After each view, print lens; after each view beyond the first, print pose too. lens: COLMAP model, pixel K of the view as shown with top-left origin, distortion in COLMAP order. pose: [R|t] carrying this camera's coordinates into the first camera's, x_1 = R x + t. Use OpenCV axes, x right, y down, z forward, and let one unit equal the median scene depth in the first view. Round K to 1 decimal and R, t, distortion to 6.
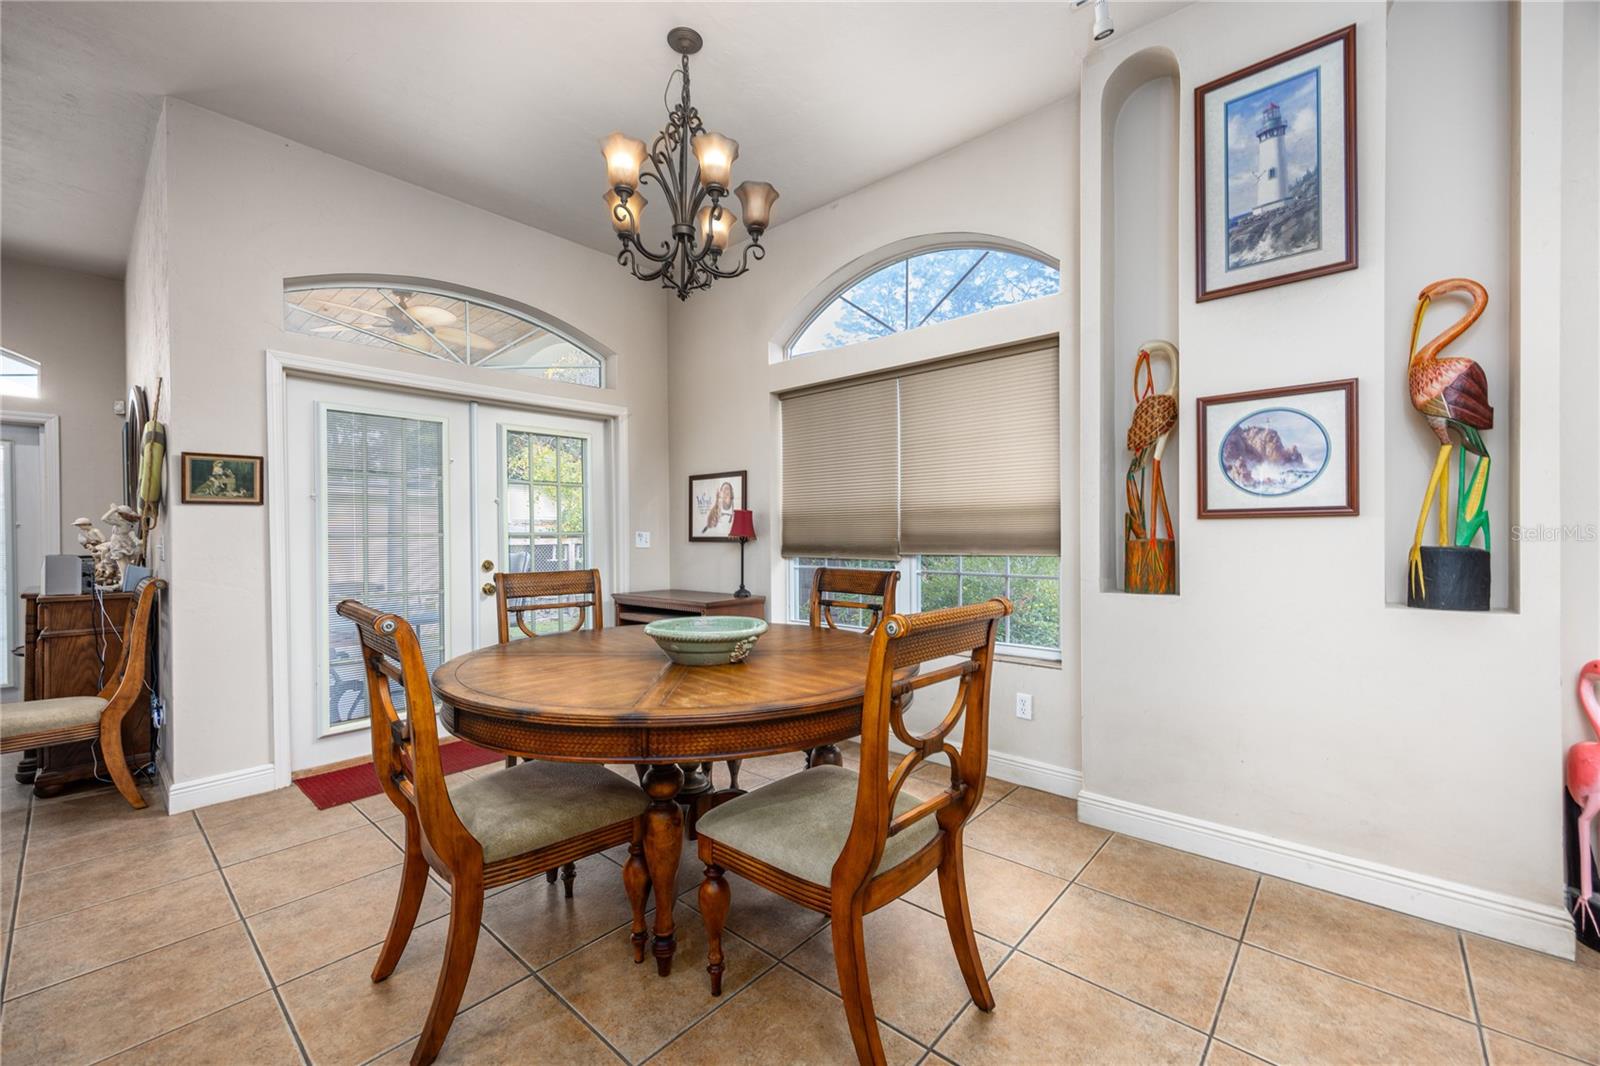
lens RADIAL K [[638.1, 0, 792.7], [0, 638.1, 534.0], [0, 0, 1]] dist [0.005198, -0.001142]
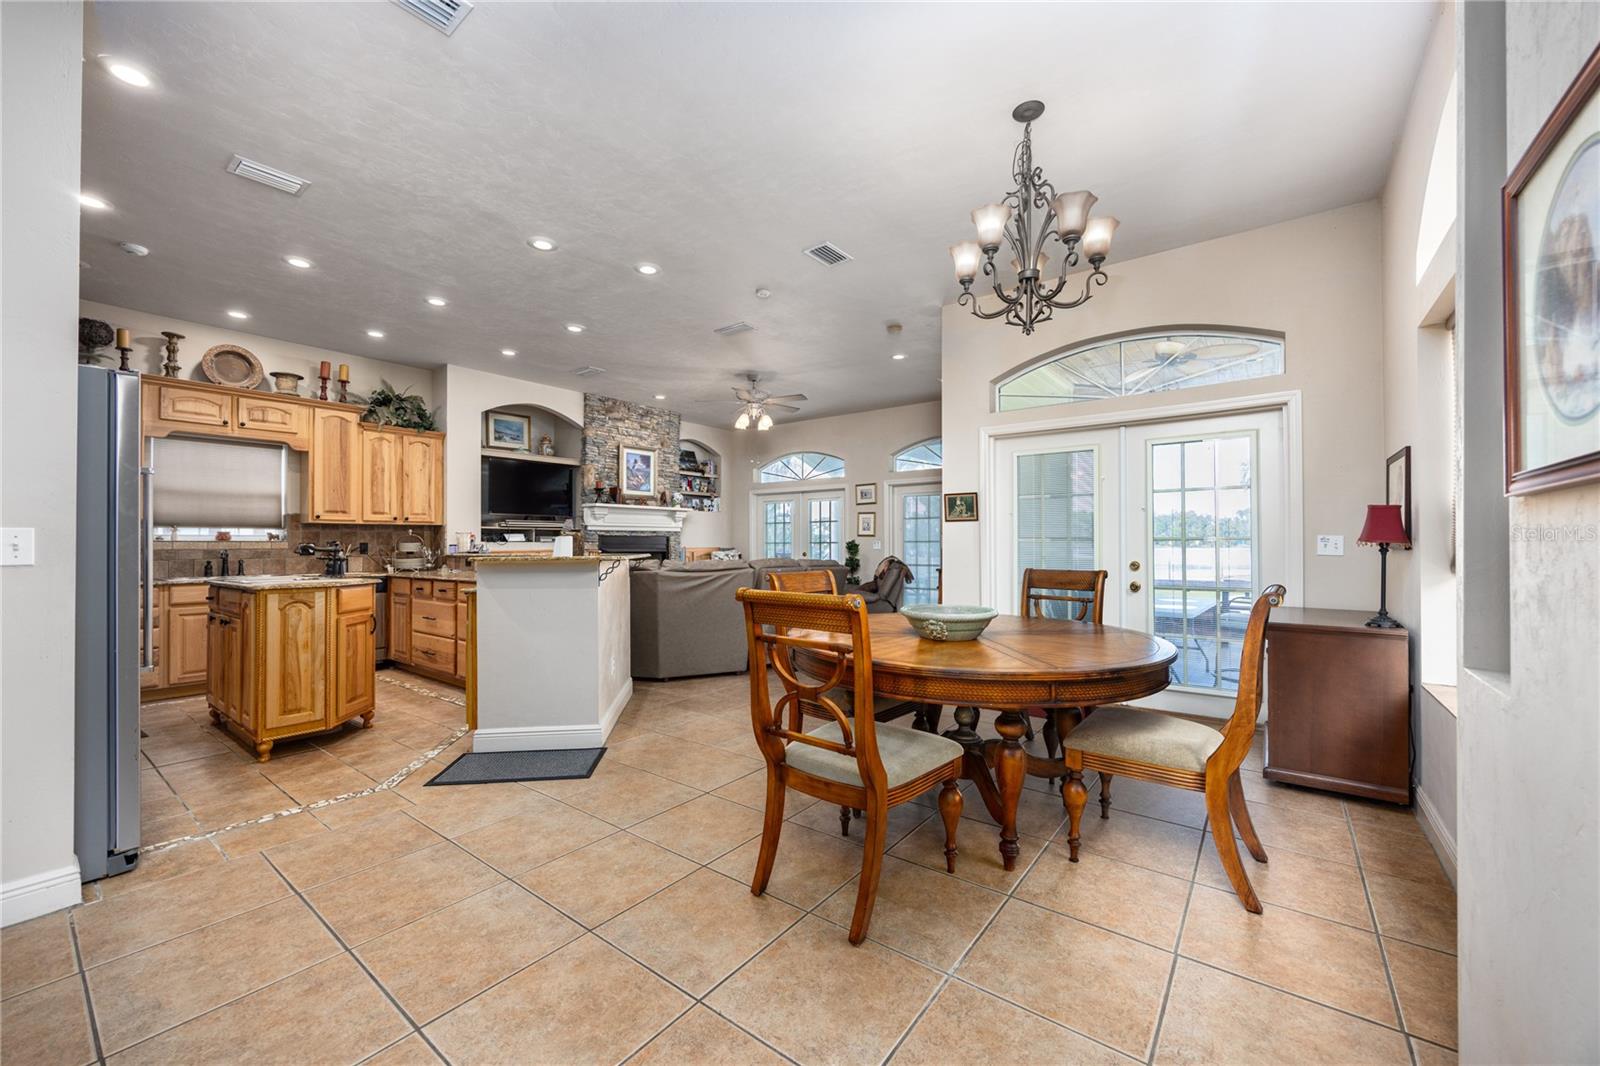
lens RADIAL K [[619.8, 0, 802.3], [0, 619.8, 537.2], [0, 0, 1]] dist [-0.004498, 0.000864]
pose [[0.075924, 0.000769, -0.997113, 0.776829], [-0.000247, 1.000000, 0.000753, -0.003168], [0.997114, 0.000189, 0.075924, 0.423435]]
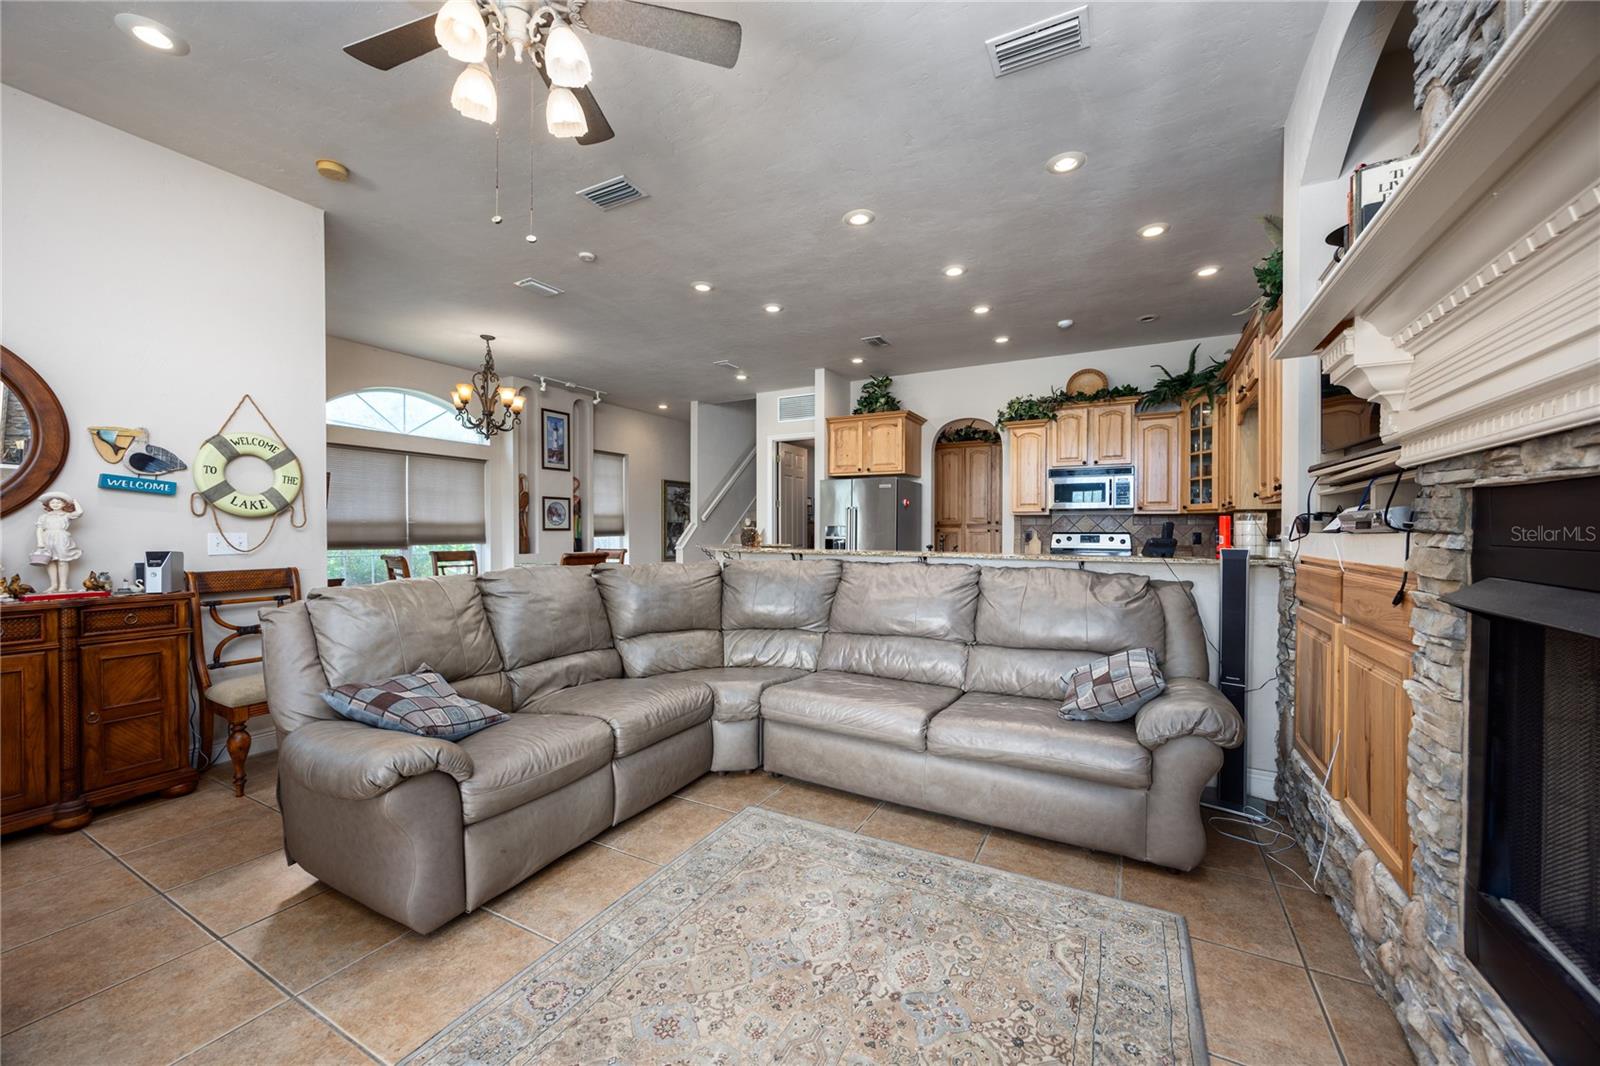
lens RADIAL K [[604.2, 0, 801.1], [0, 604.2, 534.5], [0, 0, 1]] dist [-0.001508, -0.000301]
pose [[-0.216174, 0.008222, 0.976320, -2.346926], [0.005900, 0.999957, -0.007115, 0.023484], [-0.976337, 0.004222, -0.216213, 0.269760]]
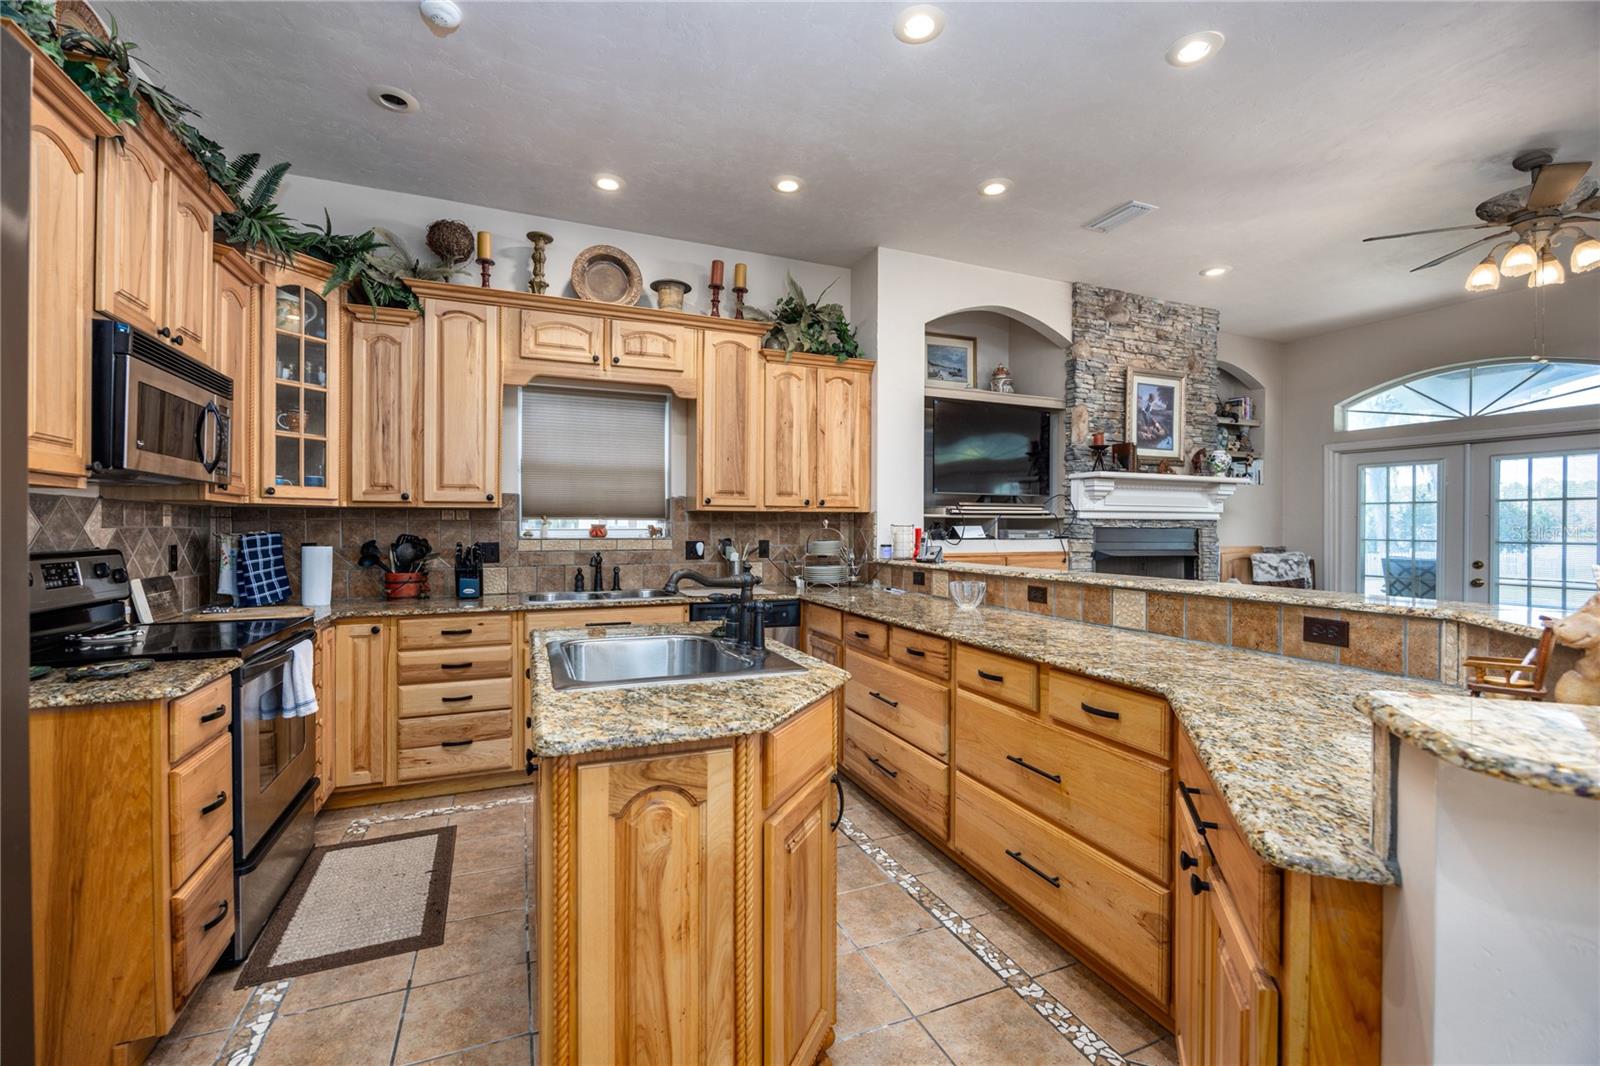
lens RADIAL K [[666.9, 0, 799.5], [0, 666.9, 527.1], [0, 0, 1]] dist [-0.013353, 0.001369]
pose [[-0.433590, 0.012537, -0.901023, -0.161506], [-0.002333, 0.999884, 0.015035, -0.033735], [0.901107, 0.008621, -0.433511, -0.209505]]
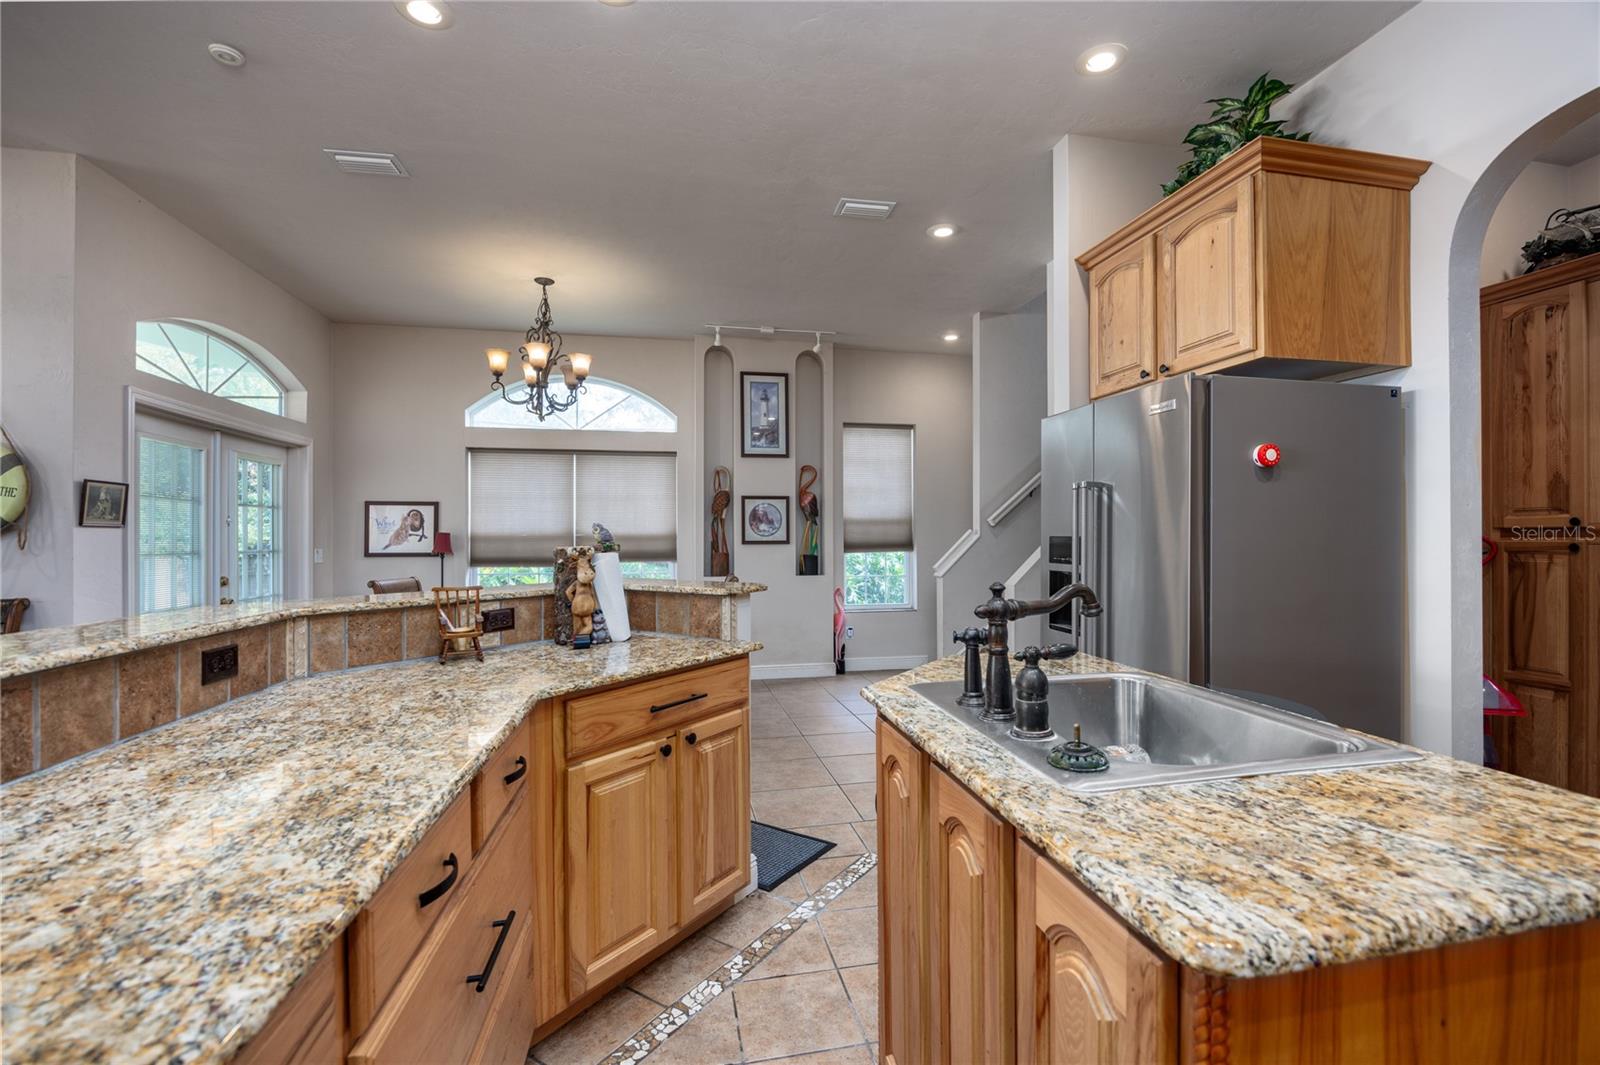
lens RADIAL K [[690.9, 0, 818.2], [0, 690.9, 542.9], [0, 0, 1]] dist [-0.015206, 0.000776]
pose [[0.596002, 0.004338, 0.802971, -1.090674], [0.000150, 0.999985, -0.005513, -0.011046], [-0.802983, 0.003406, 0.595992, -0.680734]]
